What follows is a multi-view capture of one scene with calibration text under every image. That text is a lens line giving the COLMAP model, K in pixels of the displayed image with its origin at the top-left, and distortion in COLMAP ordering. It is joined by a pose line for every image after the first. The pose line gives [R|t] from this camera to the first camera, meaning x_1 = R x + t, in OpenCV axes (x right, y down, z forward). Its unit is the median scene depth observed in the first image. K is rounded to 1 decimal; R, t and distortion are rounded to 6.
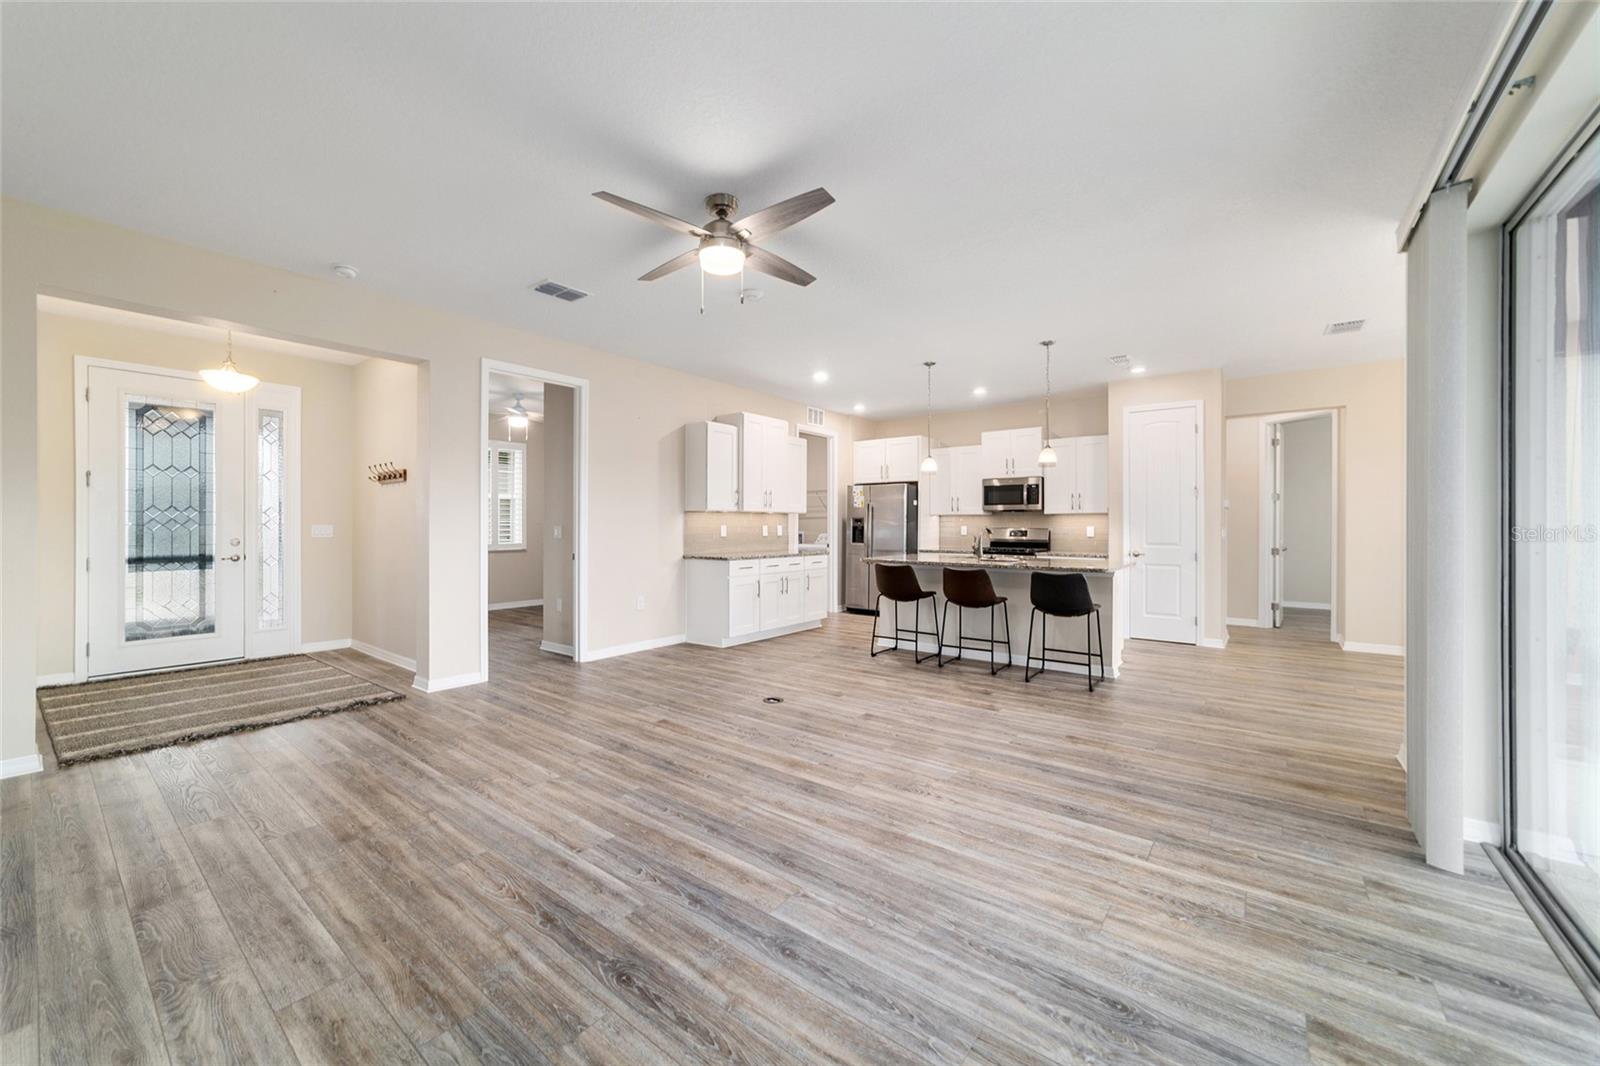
lens RADIAL K [[611.2, 0, 797.0], [0, 611.2, 528.9], [0, 0, 1]] dist [-0.019291, 0.008922]
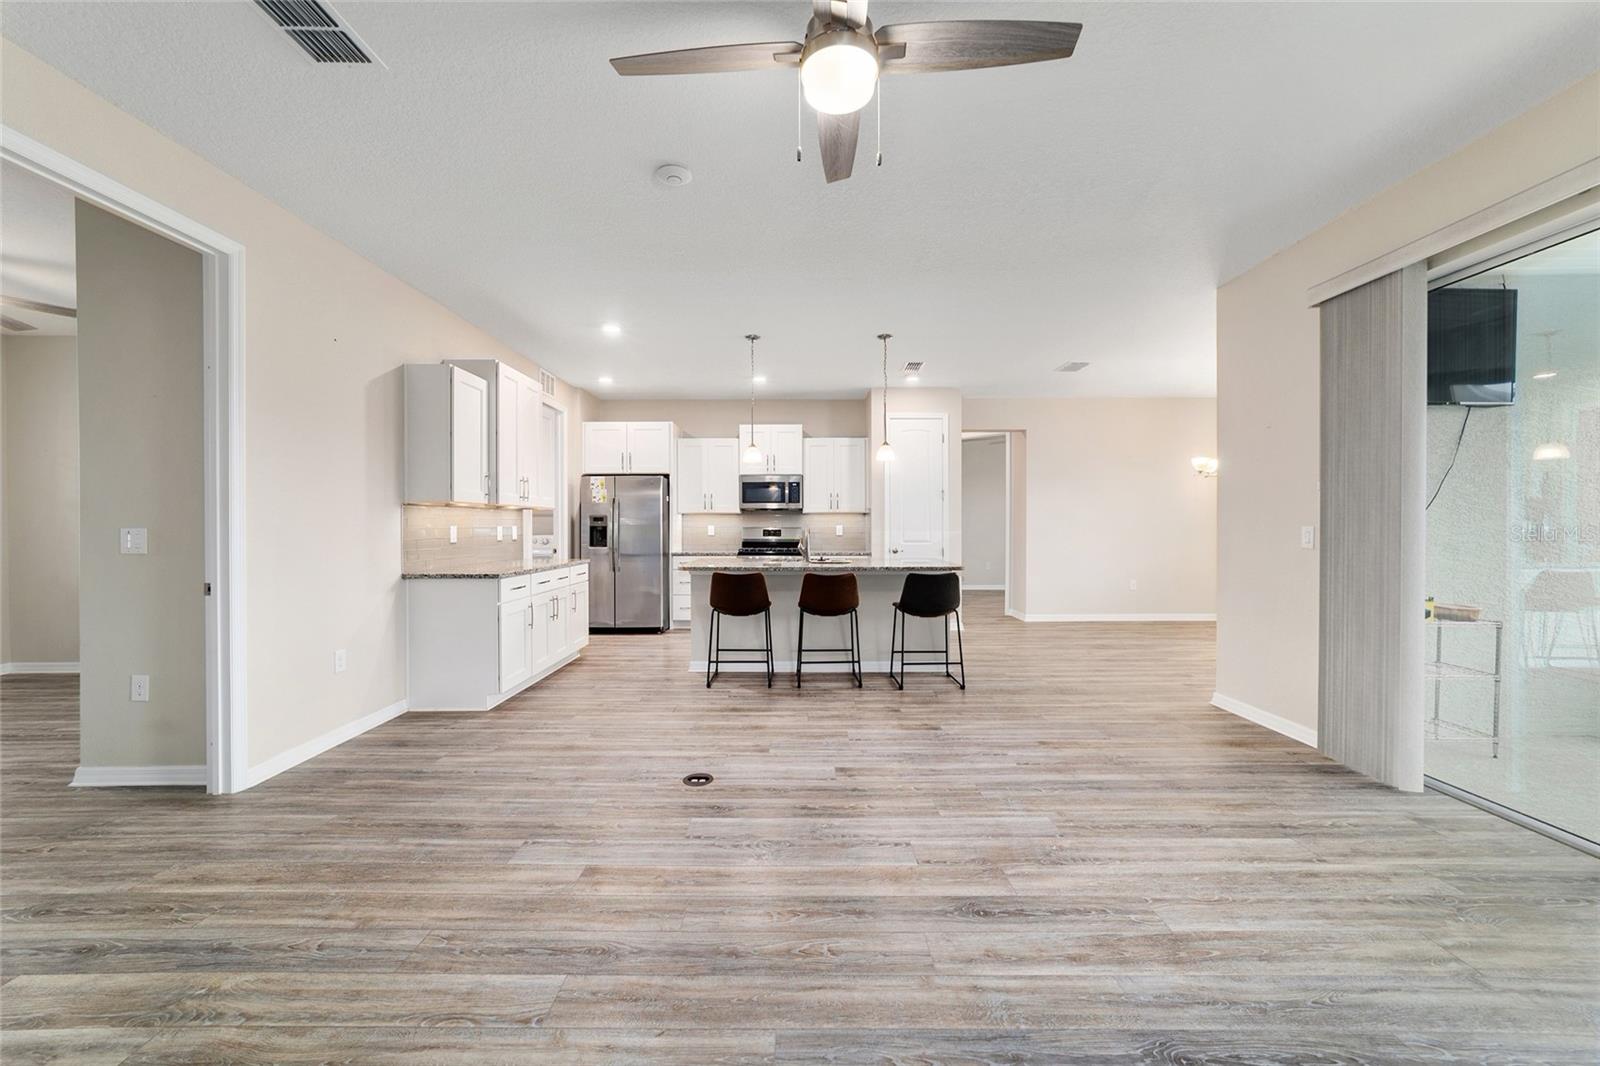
lens RADIAL K [[611.2, 0, 797.0], [0, 611.2, 528.9], [0, 0, 1]] dist [-0.019291, 0.008922]
pose [[0.790780, -0.007031, 0.612060, -0.398134], [0.006579, 0.999974, 0.002988, -0.003099], [-0.612065, 0.001664, 0.790806, 0.421126]]
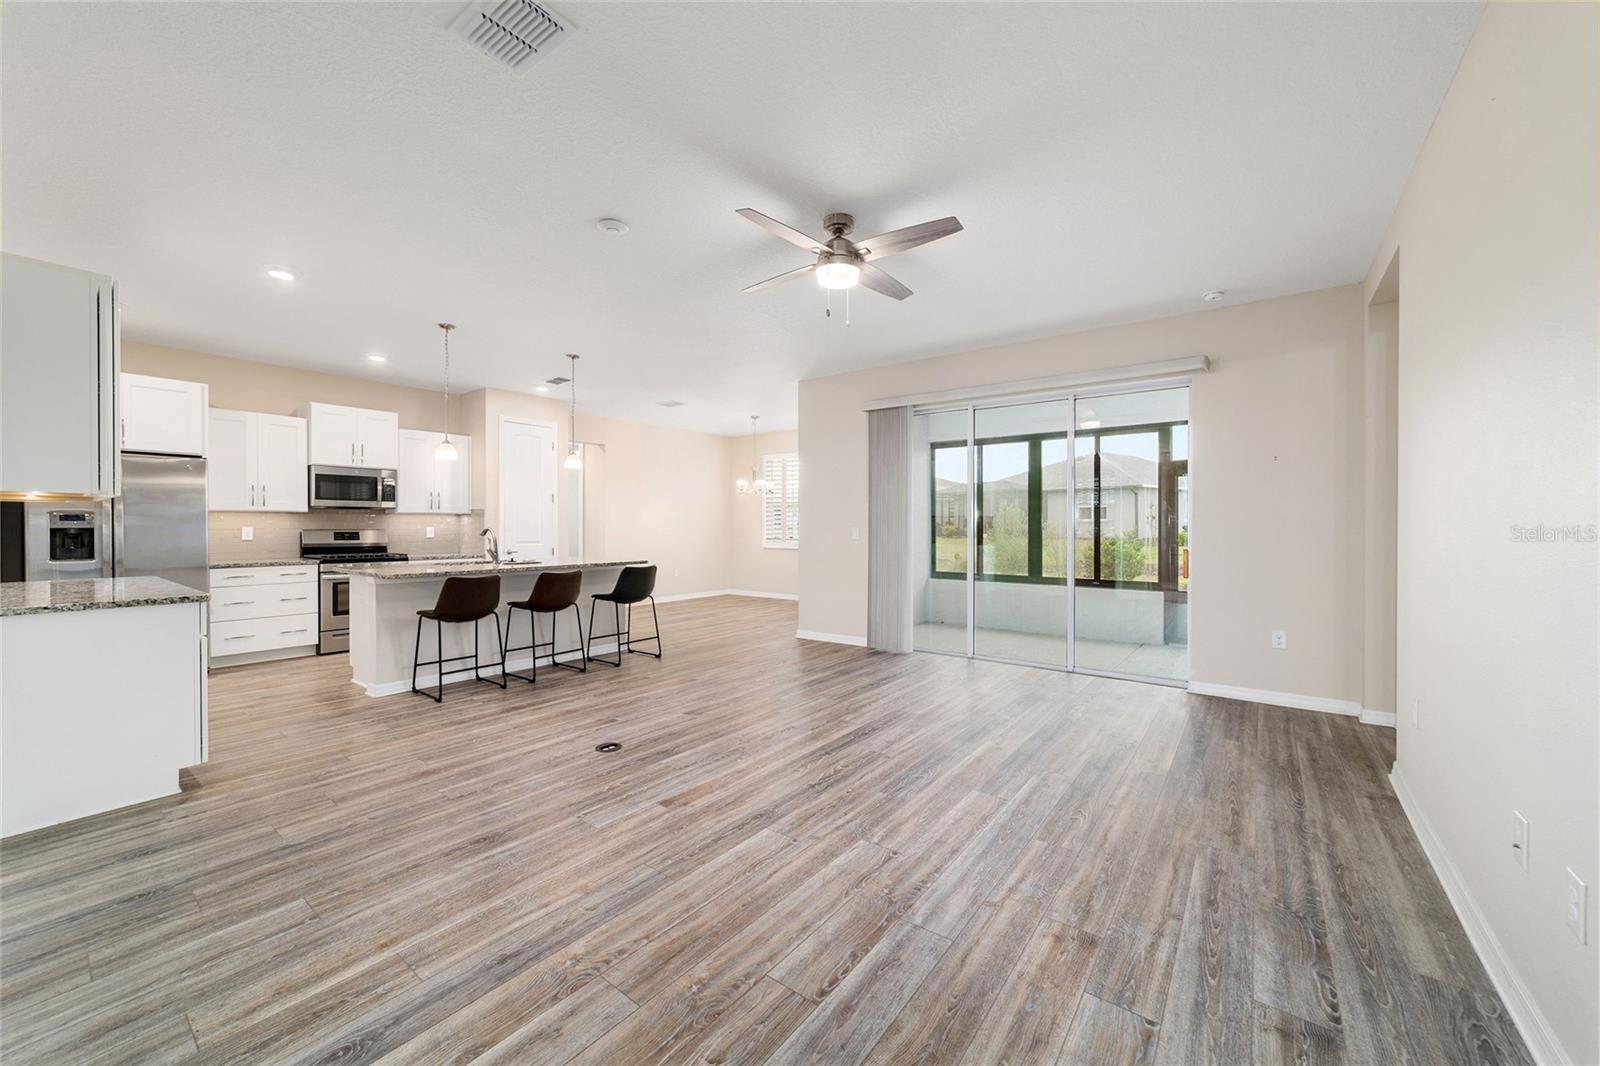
lens RADIAL K [[611.2, 0, 797.0], [0, 611.2, 528.9], [0, 0, 1]] dist [-0.019291, 0.008922]
pose [[-0.008632, -0.007838, 0.999932, -0.899918], [0.005541, 0.999954, 0.007886, -0.009774], [-0.999947, 0.005609, -0.008588, 0.822269]]
